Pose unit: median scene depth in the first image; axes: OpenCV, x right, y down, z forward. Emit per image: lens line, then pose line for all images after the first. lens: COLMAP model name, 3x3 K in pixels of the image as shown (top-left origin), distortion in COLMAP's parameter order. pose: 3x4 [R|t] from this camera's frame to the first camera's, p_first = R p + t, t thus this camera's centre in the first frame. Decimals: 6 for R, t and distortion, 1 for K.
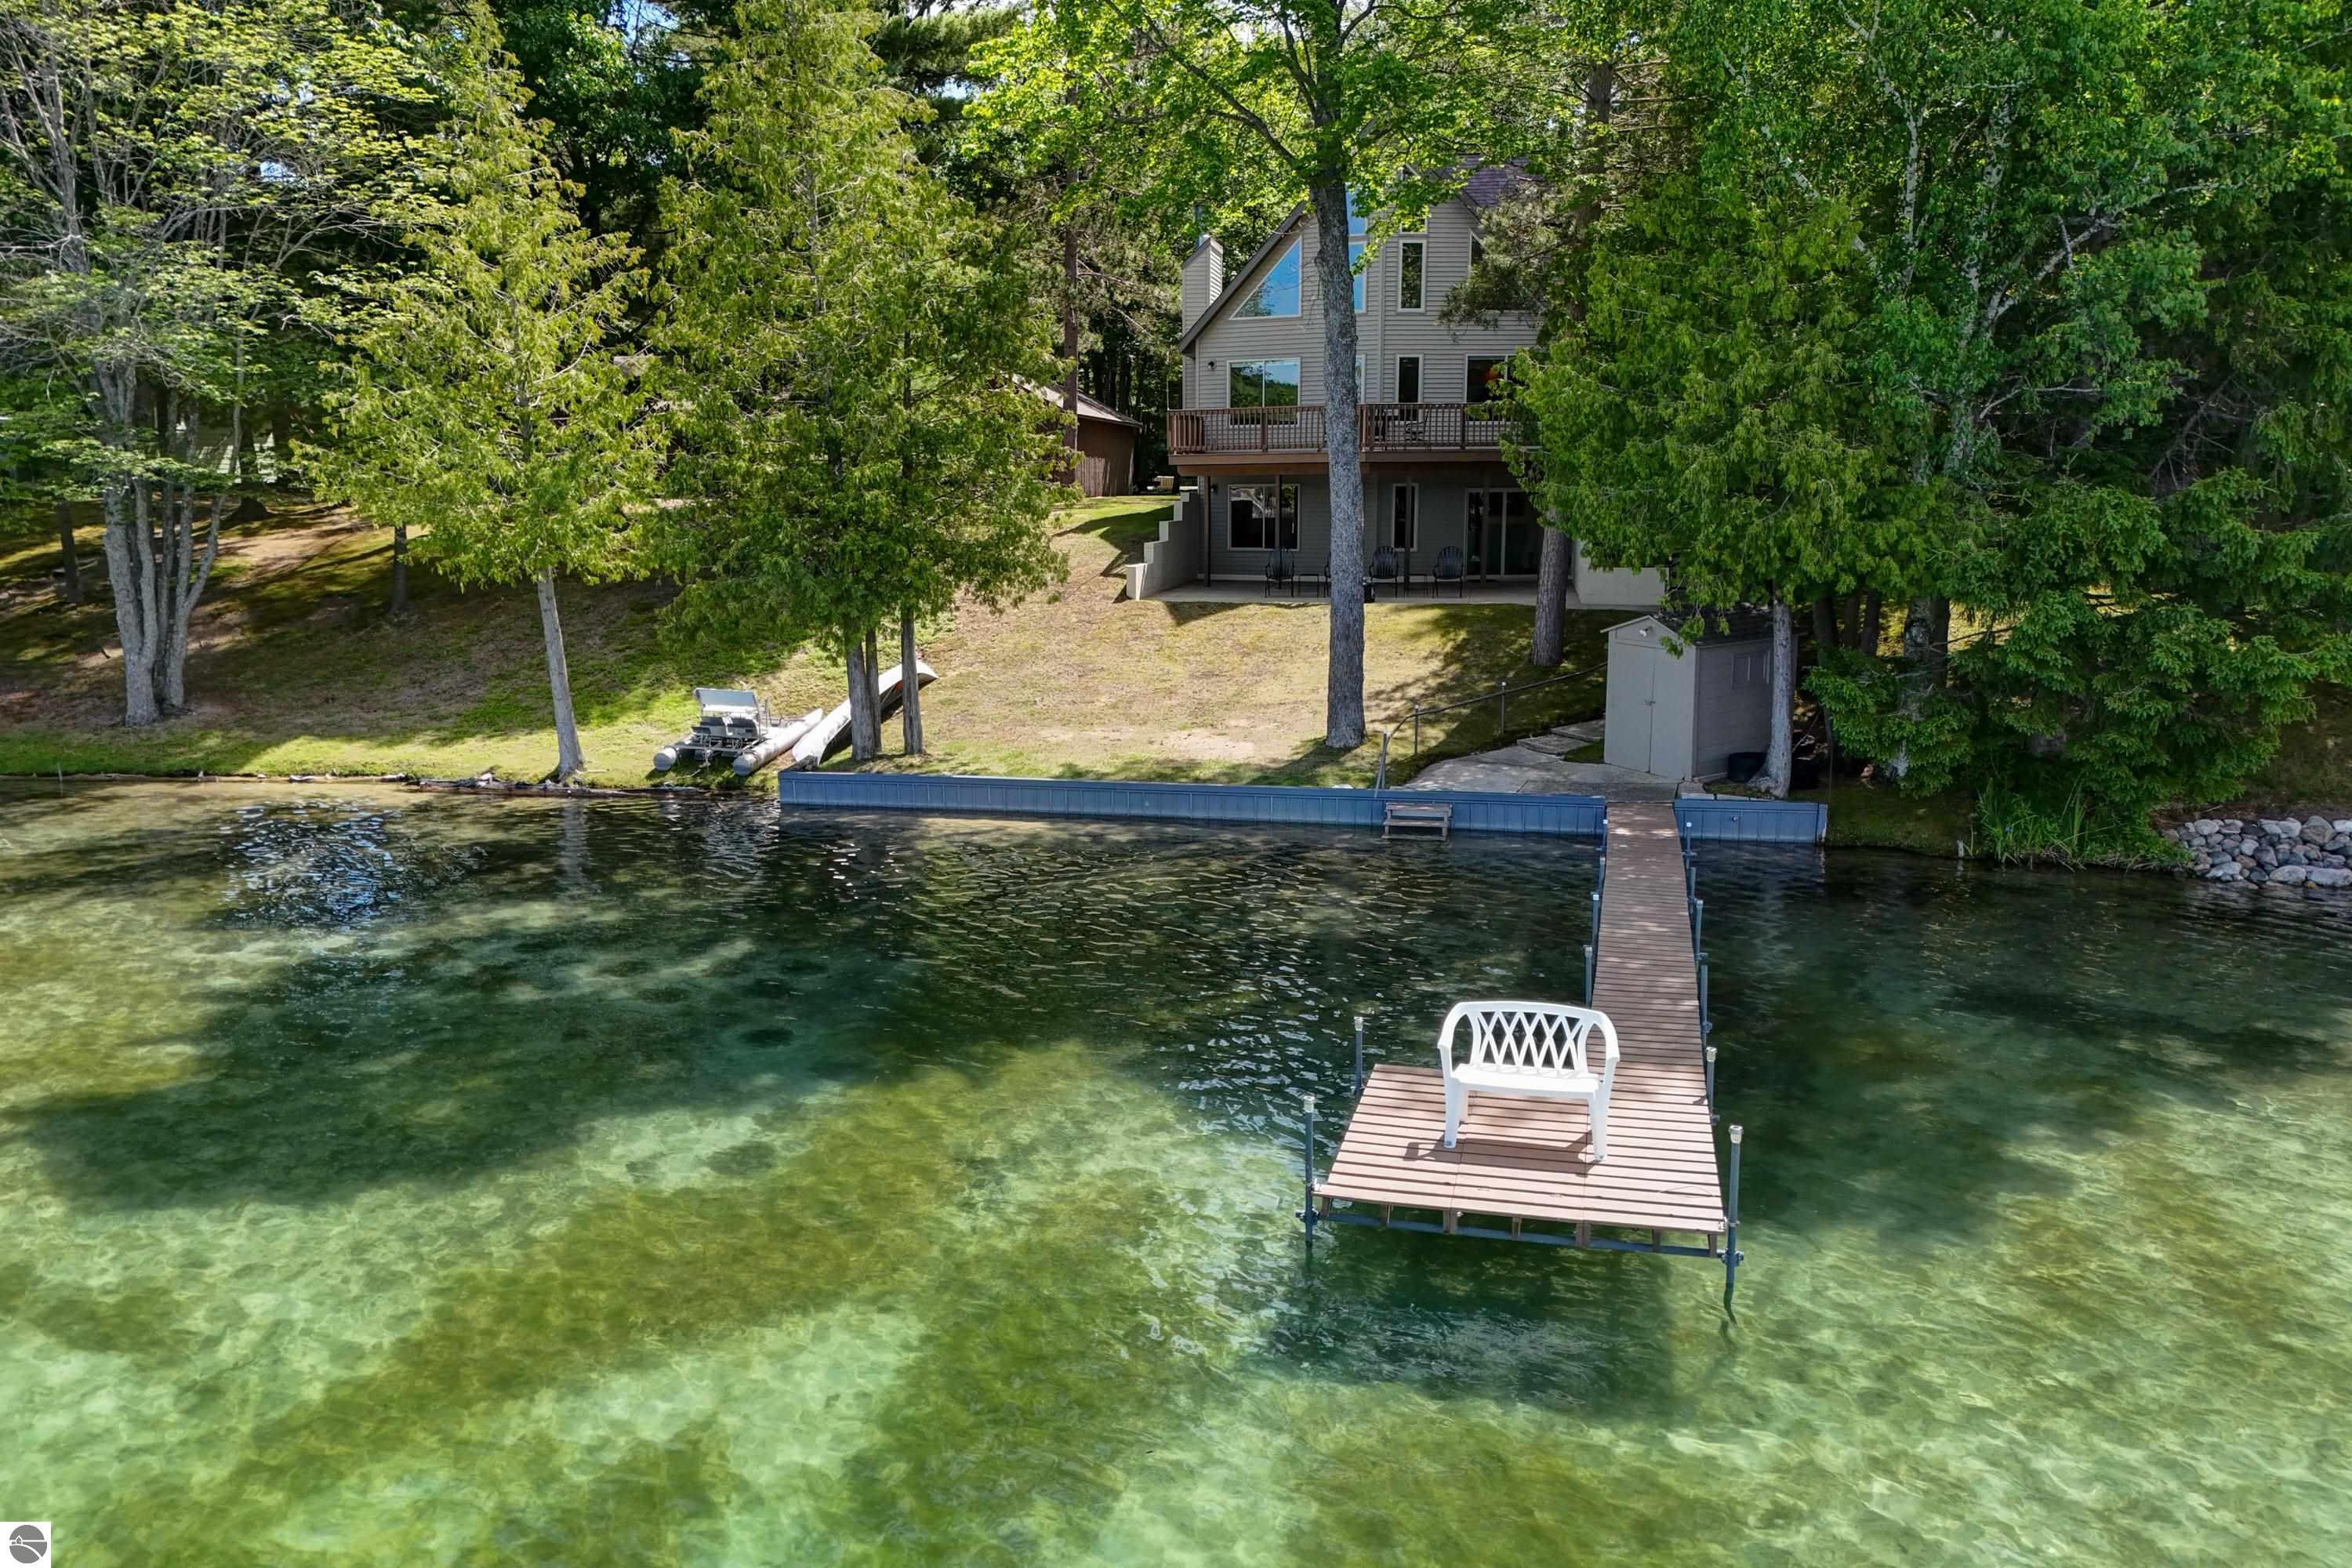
lens RADIAL K [[1726.8, 0, 1176.0], [0, 1726.8, 784.0], [0, 0, 1]] dist [0.070930, -0.056687]
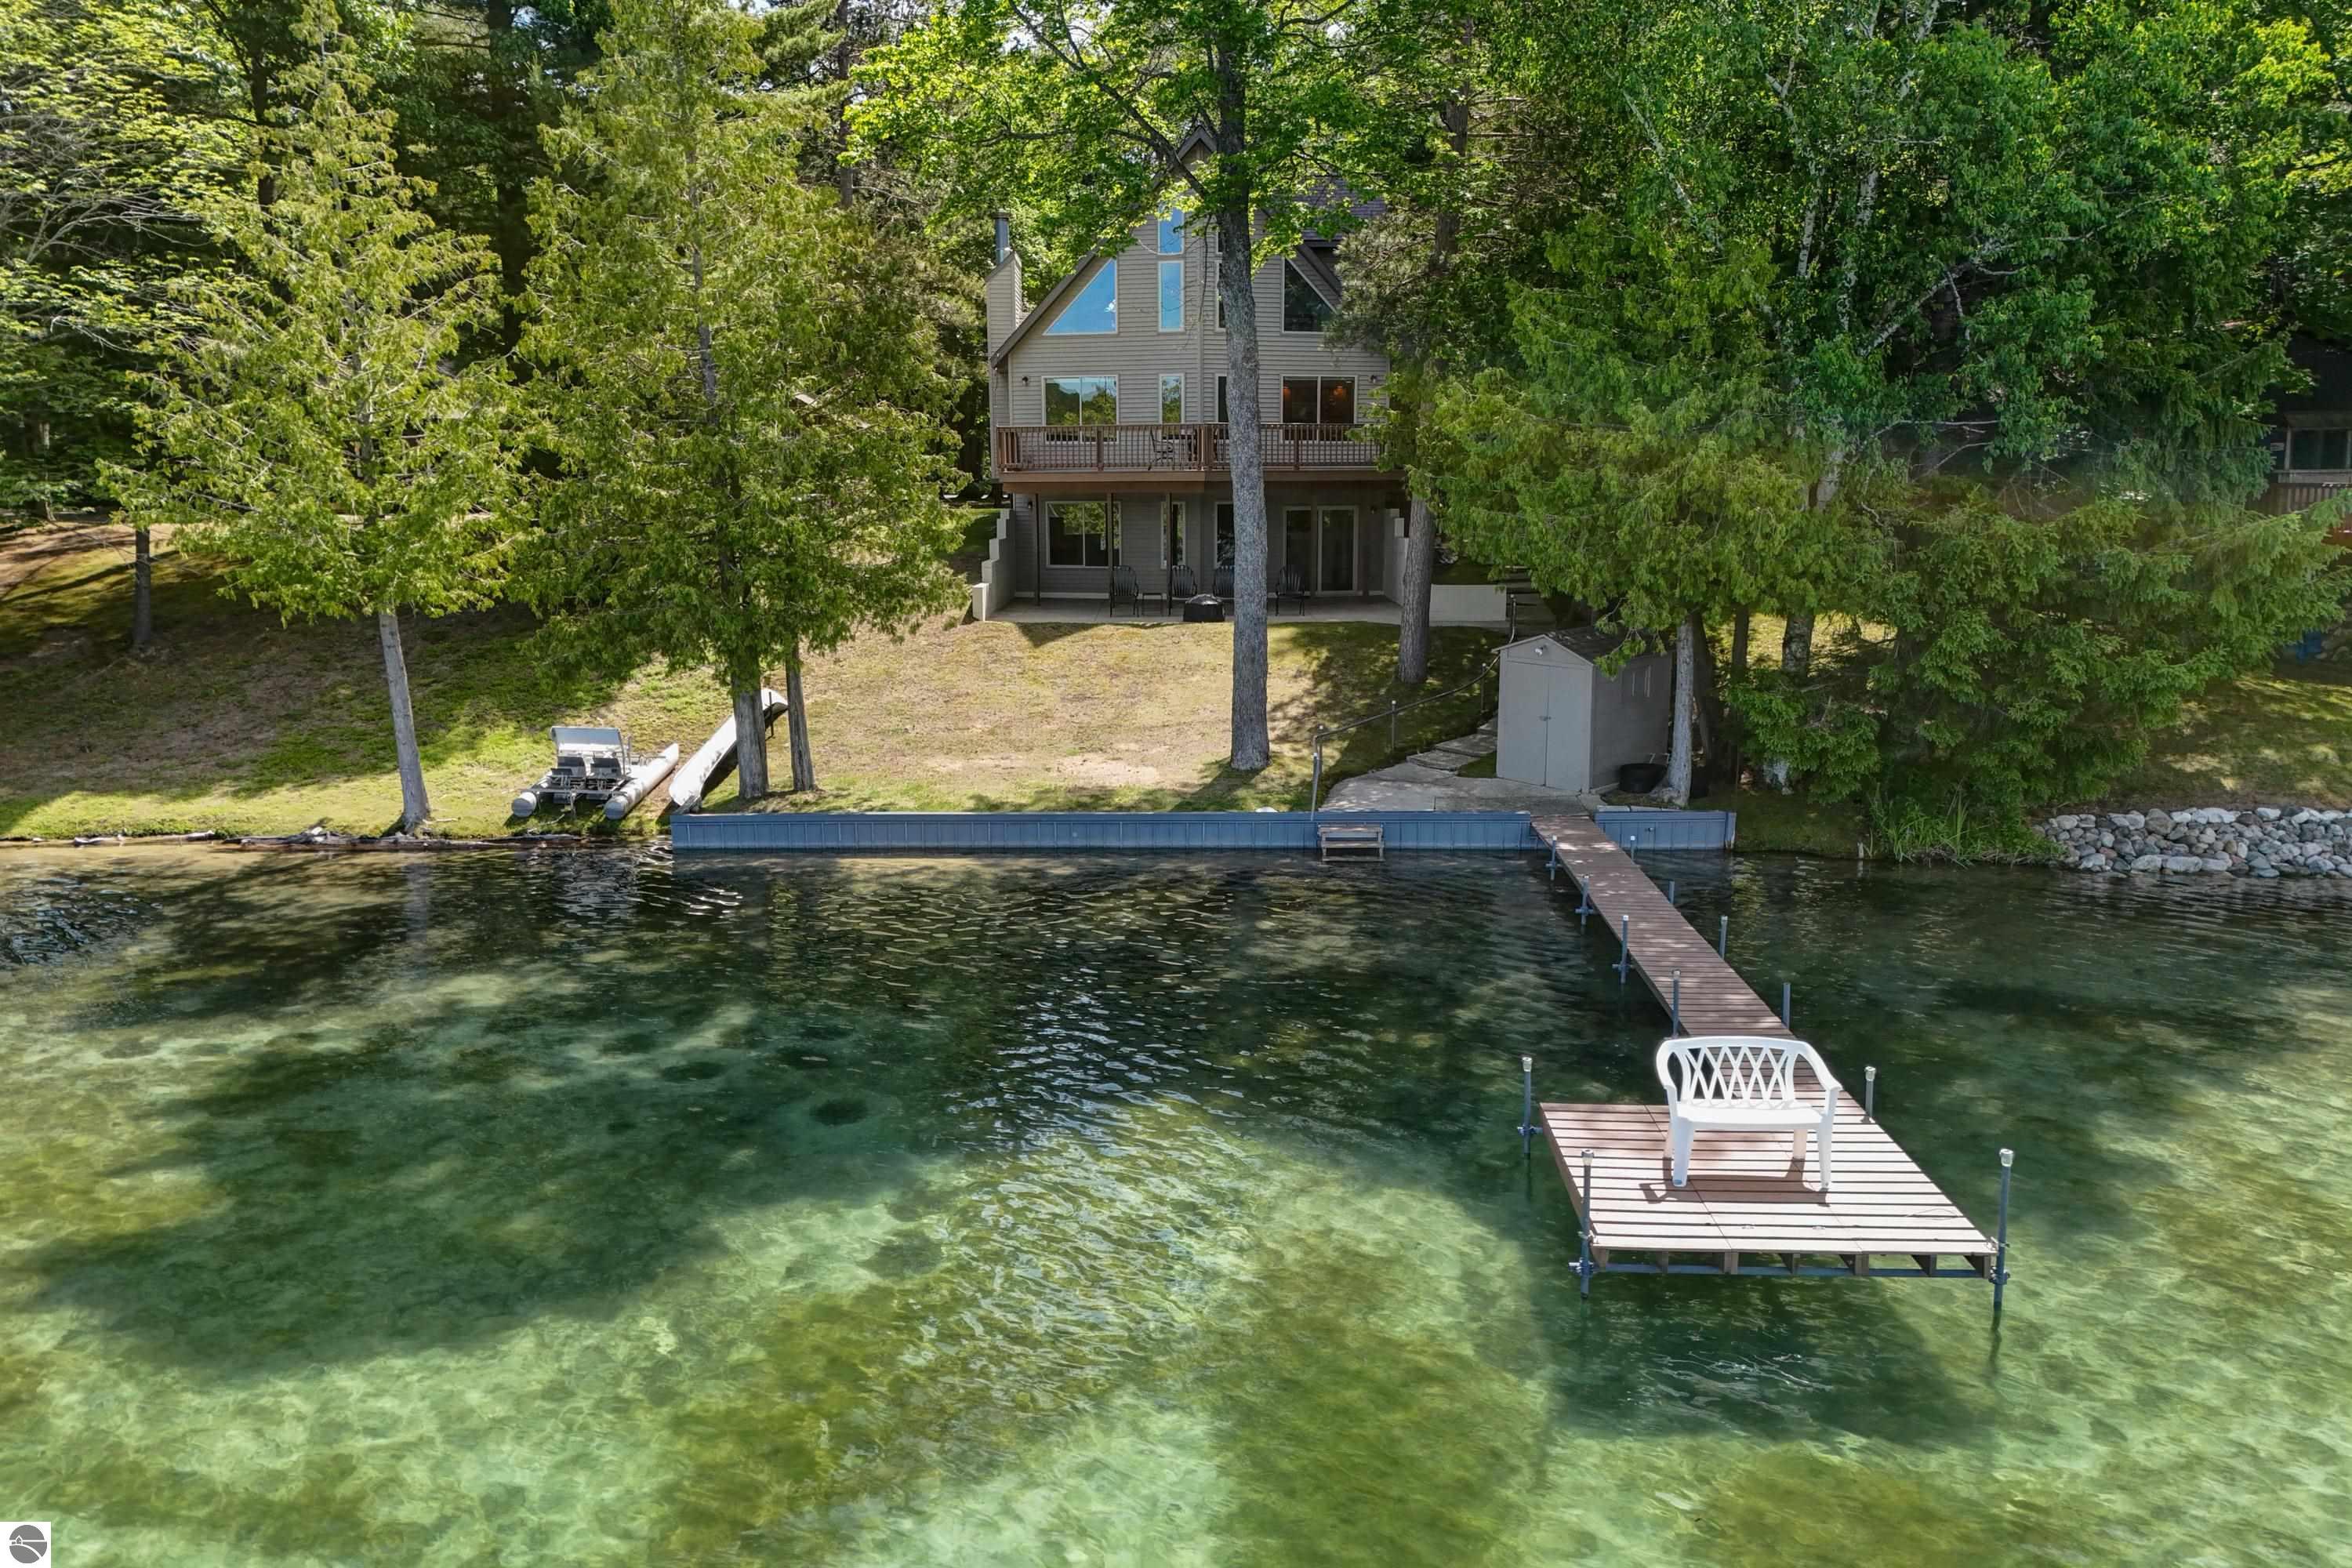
lens RADIAL K [[1726.8, 0, 1176.0], [0, 1726.8, 784.0], [0, 0, 1]] dist [0.070930, -0.056687]
pose [[0.981378, -0.032588, 0.189304, -0.133118], [0.033081, 0.999453, 0.000556, -0.014659], [-0.189218, 0.005717, 0.981918, 0.025091]]
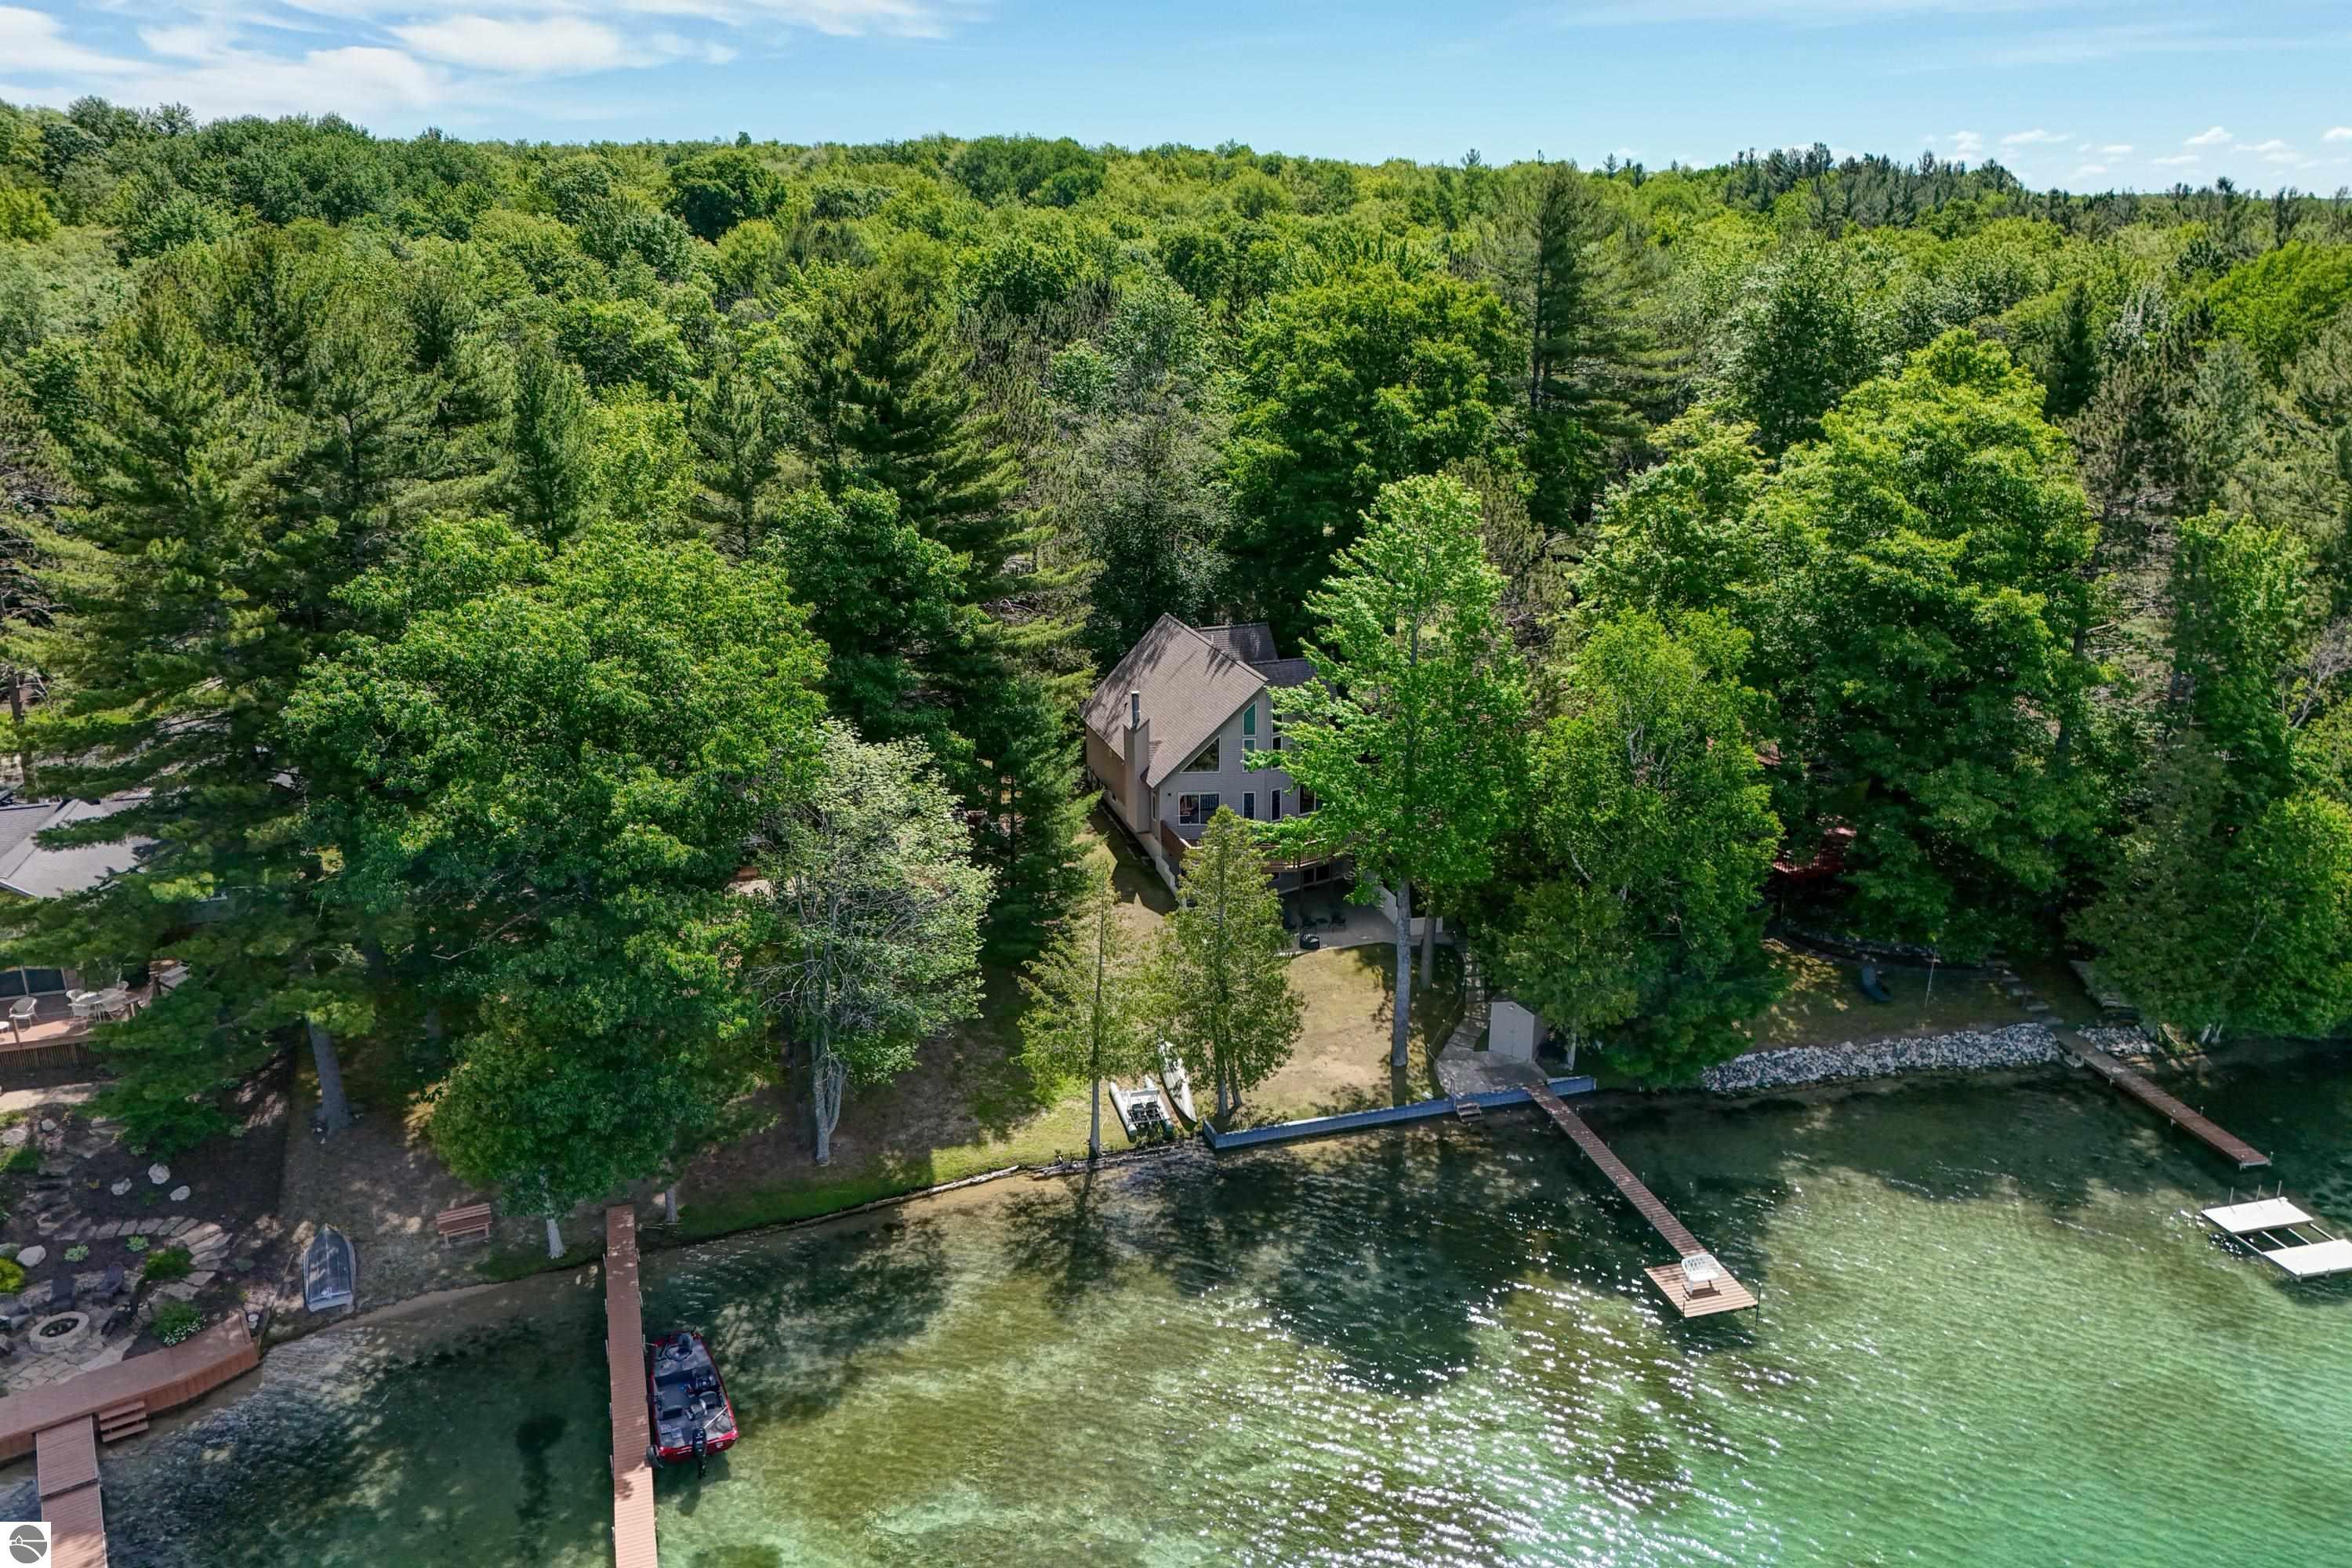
lens RADIAL K [[1692.9, 0, 1170.8], [0, 1692.9, 791.3], [0, 0, 1]] dist [0.066522, -0.052049]
pose [[0.878565, -0.151178, 0.453065, -1.195183], [0.085953, 0.983143, 0.161378, -0.803240], [-0.469825, -0.102838, 0.876749, -0.888543]]
